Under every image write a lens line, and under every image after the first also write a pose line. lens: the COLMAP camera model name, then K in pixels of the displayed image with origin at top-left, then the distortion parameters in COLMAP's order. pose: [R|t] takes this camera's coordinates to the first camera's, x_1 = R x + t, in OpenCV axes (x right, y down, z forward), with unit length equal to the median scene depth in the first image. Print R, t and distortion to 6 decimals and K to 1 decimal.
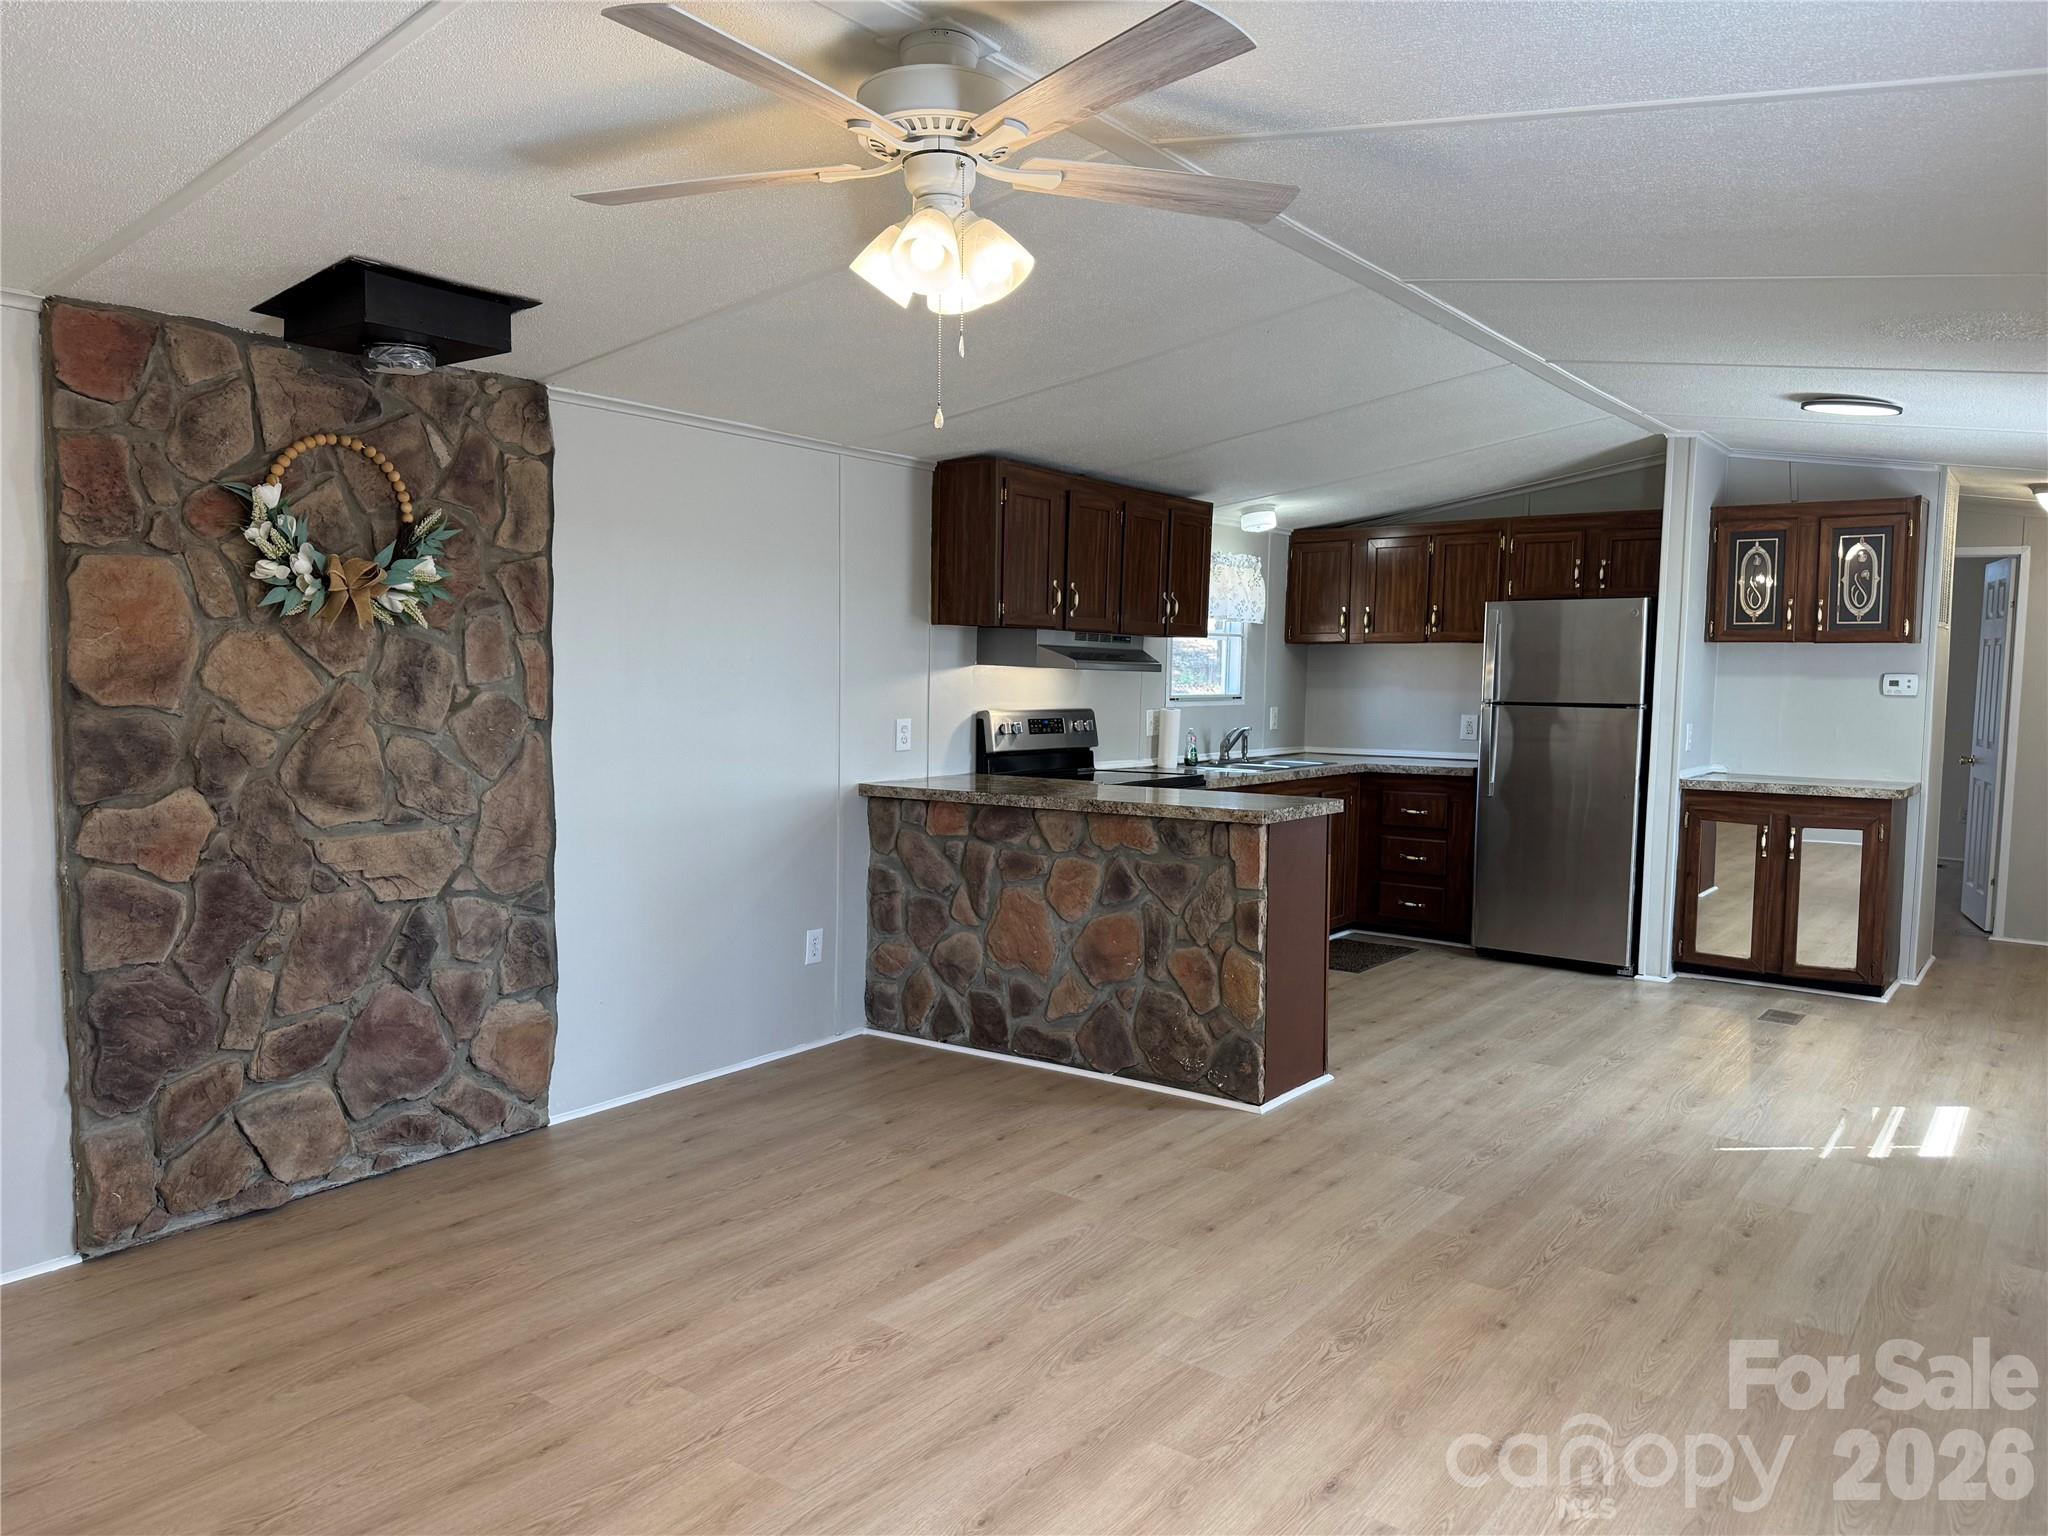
lens RADIAL K [[1421.8, 0, 1036.1], [0, 1421.8, 777.9], [0, 0, 1]] dist [0.120855, -0.187108]
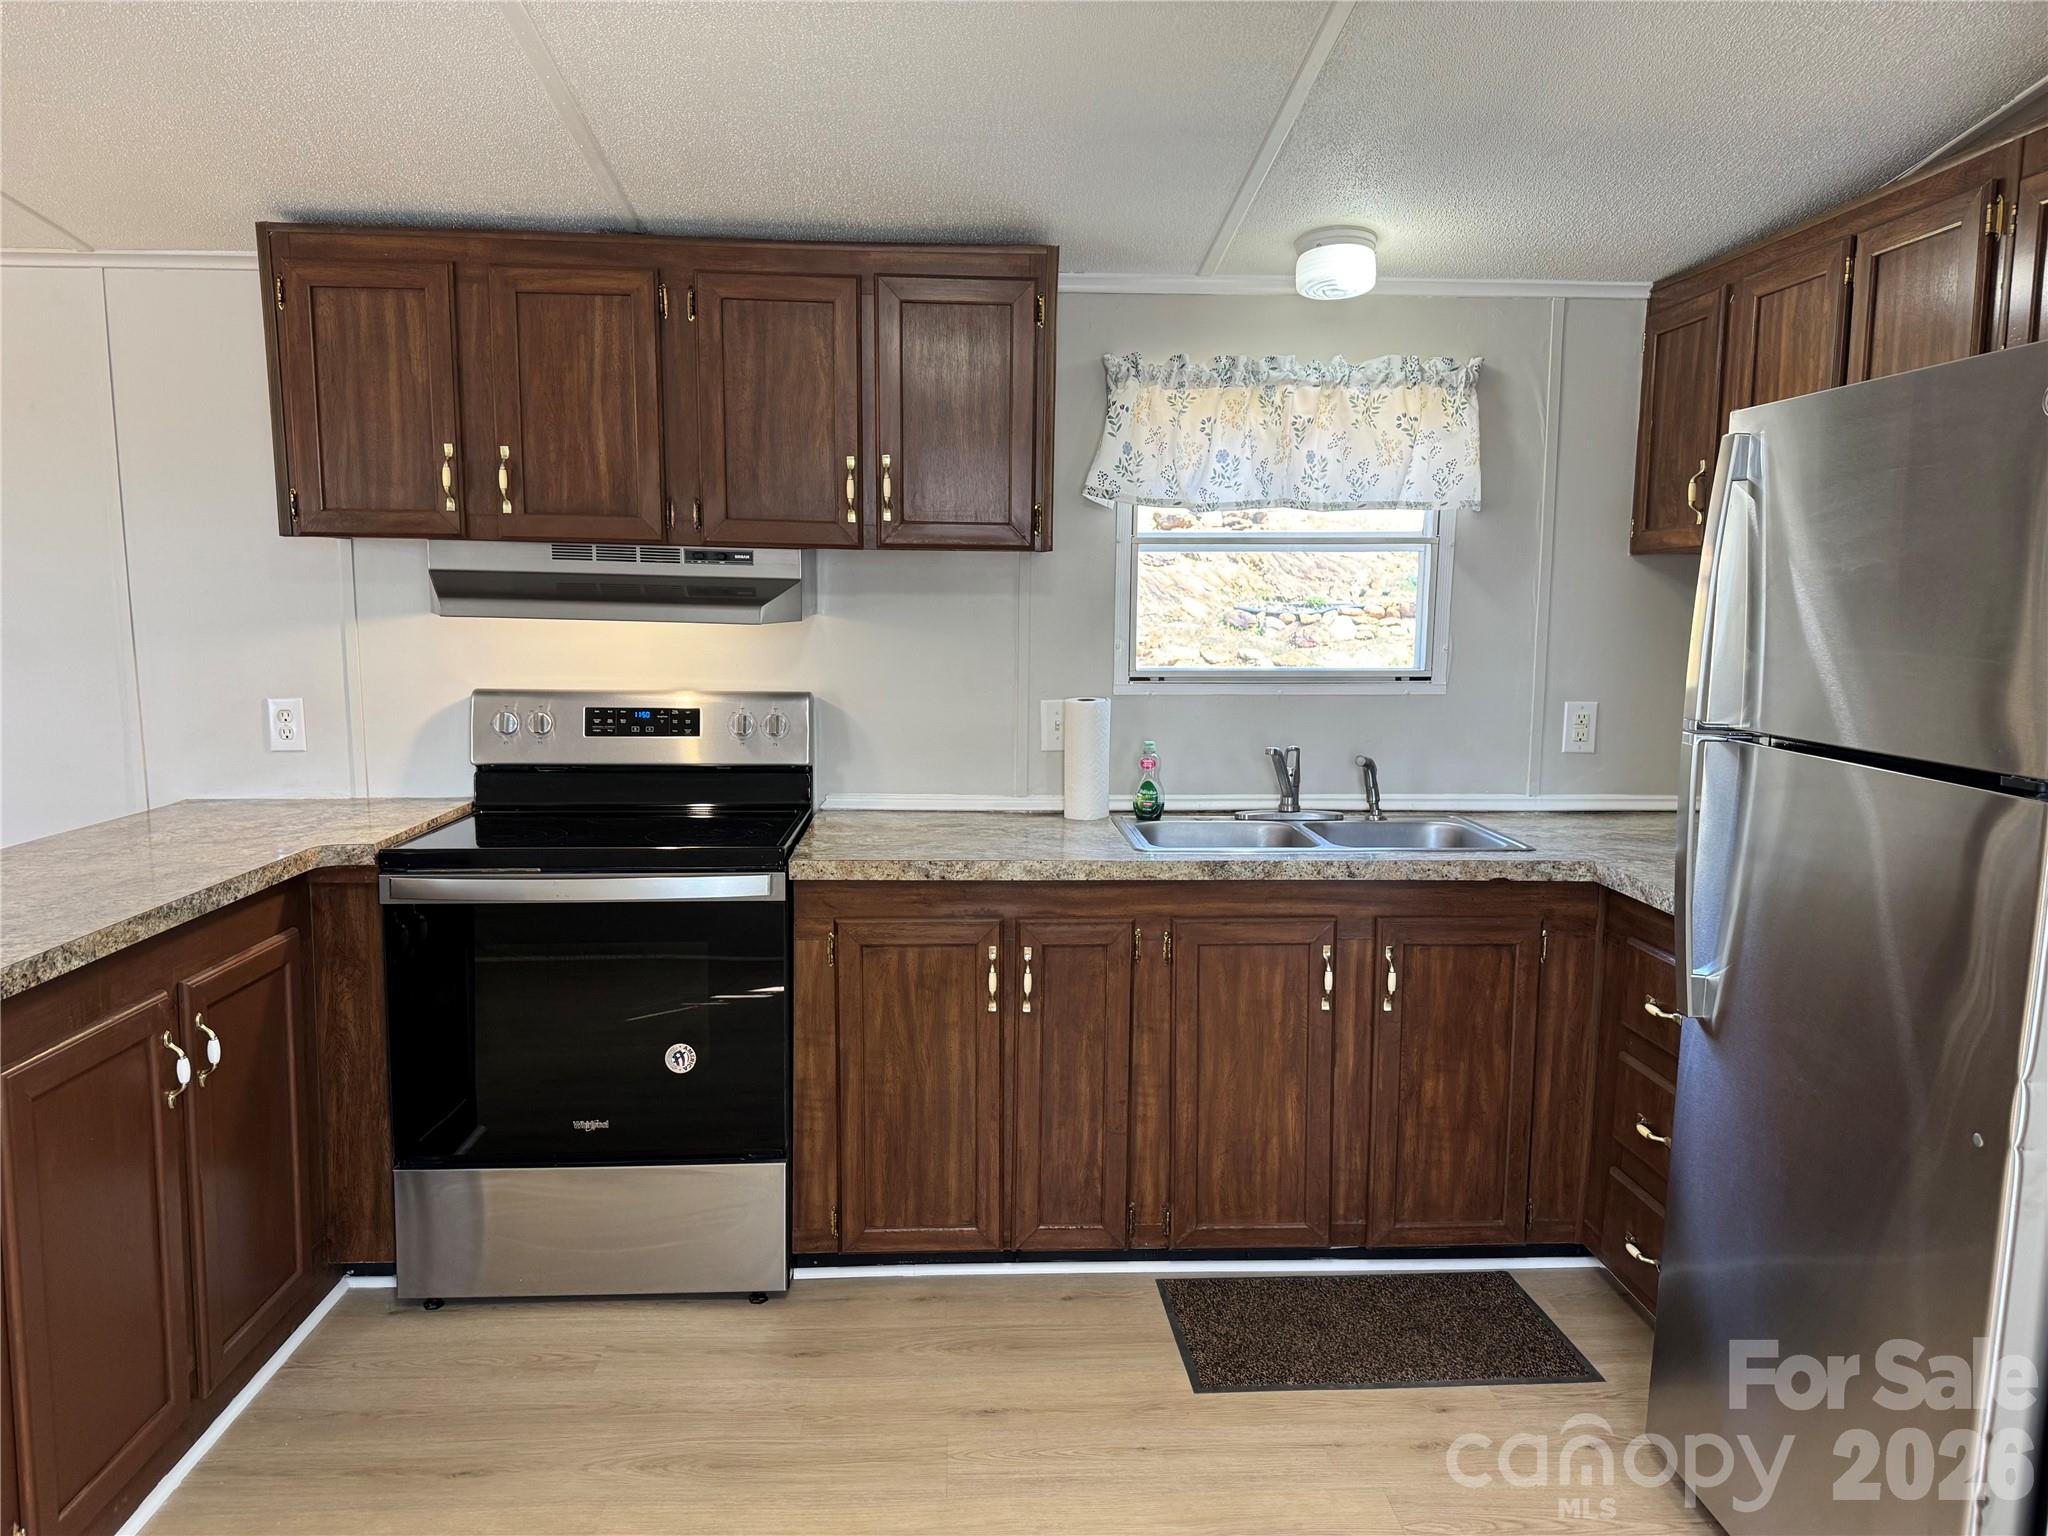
lens RADIAL K [[1421.8, 0, 1036.1], [0, 1421.8, 777.9], [0, 0, 1]] dist [0.120855, -0.187108]
pose [[0.645852, 0.093071, -0.757768, 0.658594], [-0.058852, 0.995657, 0.072130, -0.081253], [0.761191, -0.001989, 0.648525, 0.954768]]
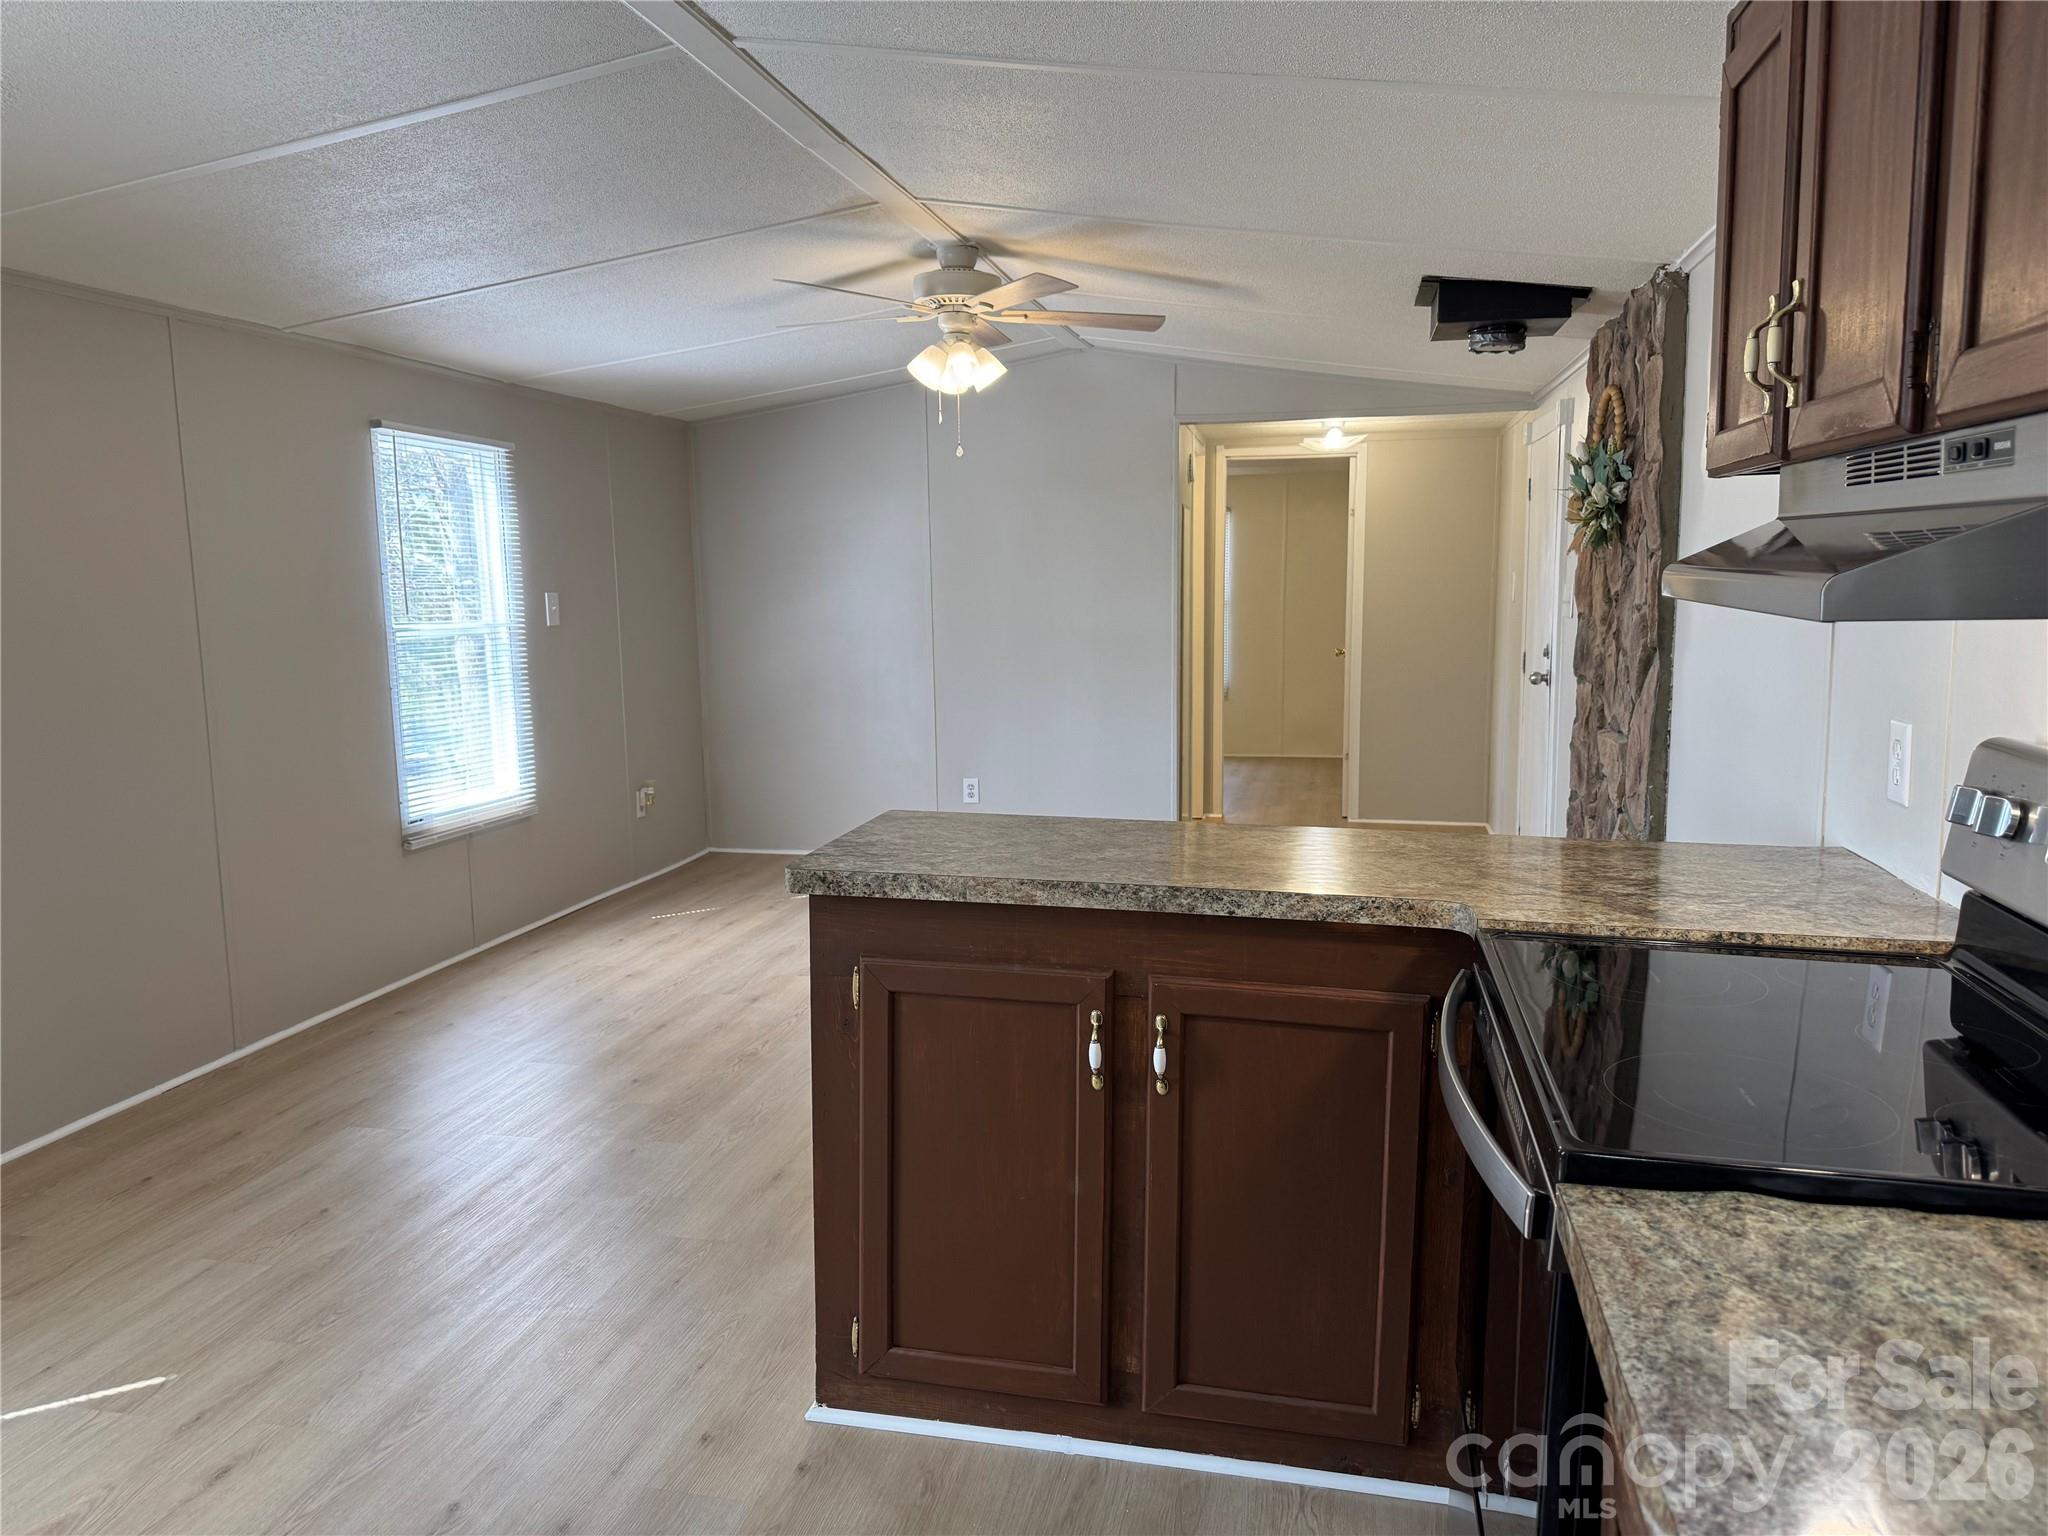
lens RADIAL K [[1431.0, 0, 1015.4], [0, 1431.0, 773.3], [0, 0, 1]] dist [0.082969, -0.094356]
pose [[-0.906471, 0.054918, -0.418682, 0.338292], [-0.035226, 0.978216, 0.204580, -0.115760], [0.420797, 0.200194, -0.884790, 1.424694]]
